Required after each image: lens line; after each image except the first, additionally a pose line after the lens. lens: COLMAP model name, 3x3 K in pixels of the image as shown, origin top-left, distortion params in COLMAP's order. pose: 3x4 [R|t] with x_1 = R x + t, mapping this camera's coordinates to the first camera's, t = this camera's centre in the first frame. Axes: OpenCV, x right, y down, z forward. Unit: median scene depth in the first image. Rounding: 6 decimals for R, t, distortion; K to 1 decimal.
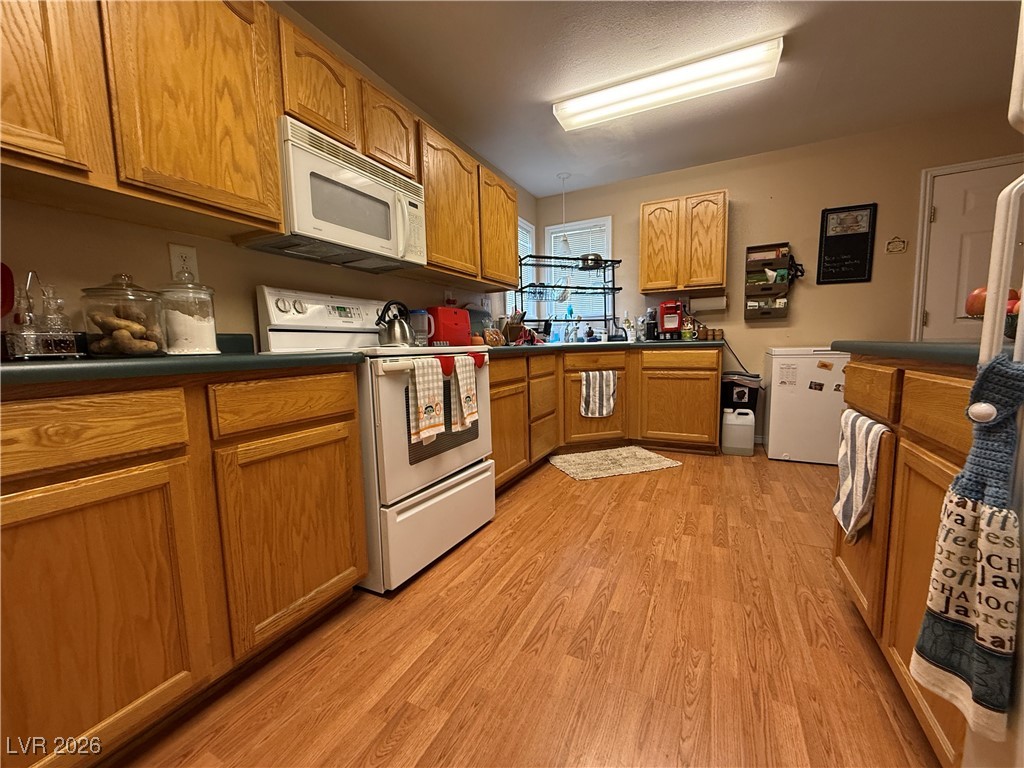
lens RADIAL K [[407.1, 0, 510.4], [0, 407.1, 385.1], [0, 0, 1]] dist [0.000434, -0.000377]
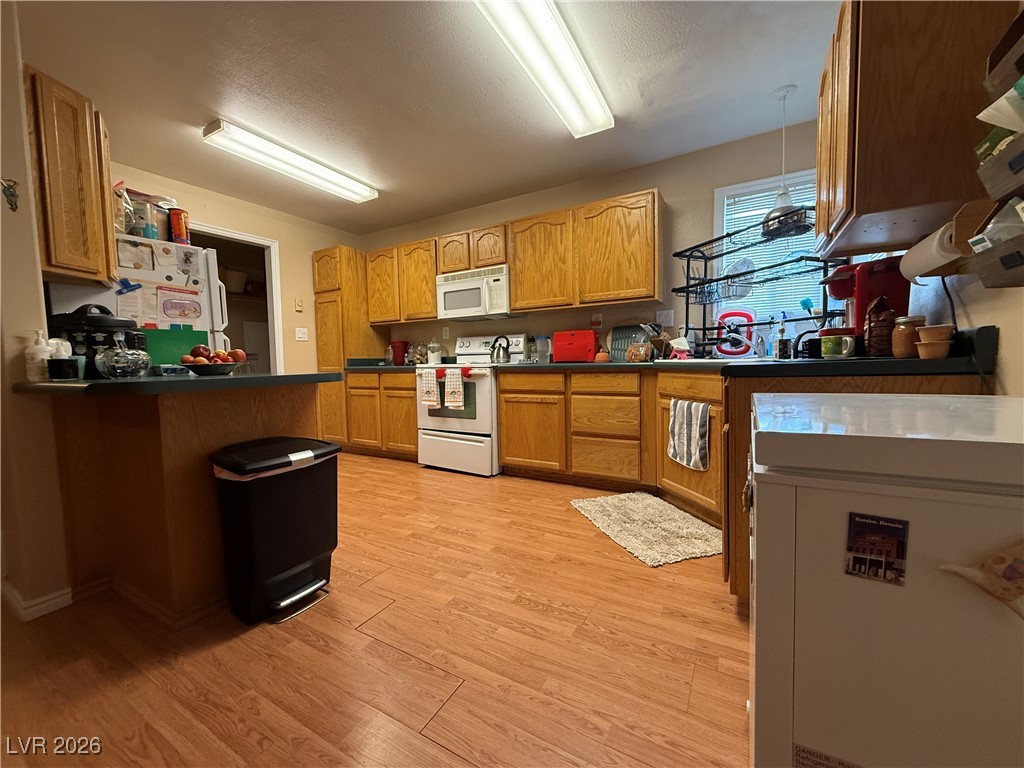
lens RADIAL K [[407.1, 0, 509.8], [0, 407.1, 384.4], [0, 0, 1]] dist [0.000434, -0.000377]
pose [[-0.061146, 0.085860, -0.994429, 1.474642], [-0.075192, 0.993066, 0.090366, -0.163708], [0.995293, 0.080298, -0.054266, 1.164903]]
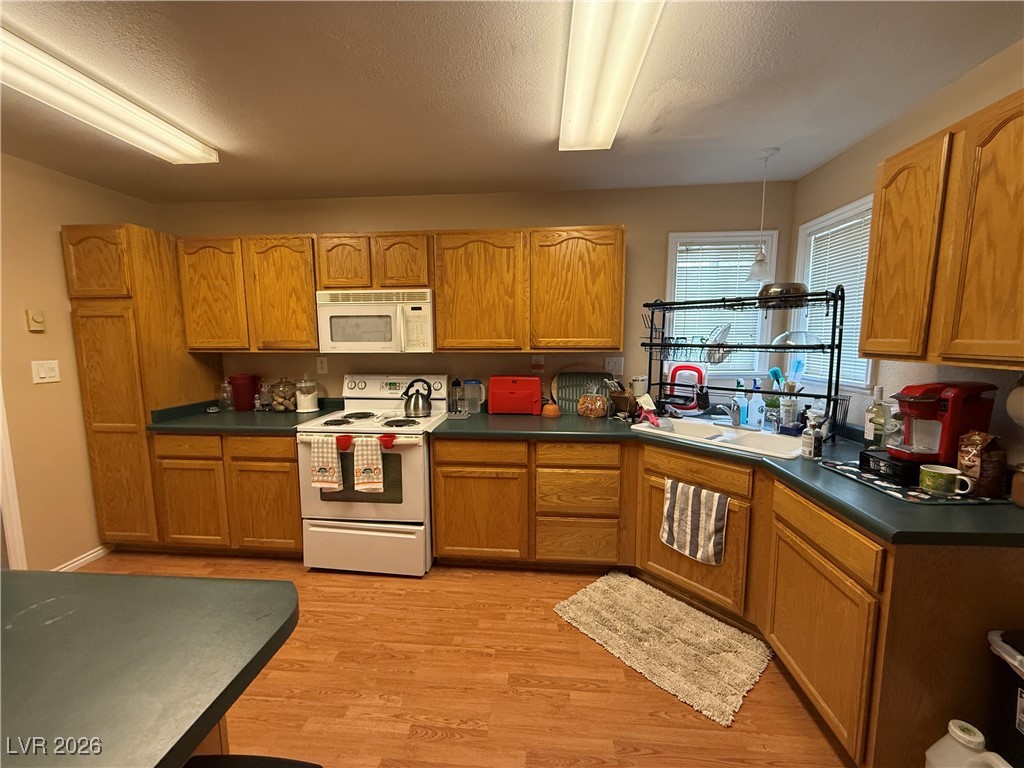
lens RADIAL K [[407.1, 0, 511.2], [0, 407.1, 384.7], [0, 0, 1]] dist [0.000434, -0.000377]
pose [[0.369495, 0.131459, -0.919887, 1.060742], [-0.096785, 0.990003, 0.102603, -0.360044], [0.924178, 0.051120, 0.378525, 0.790705]]
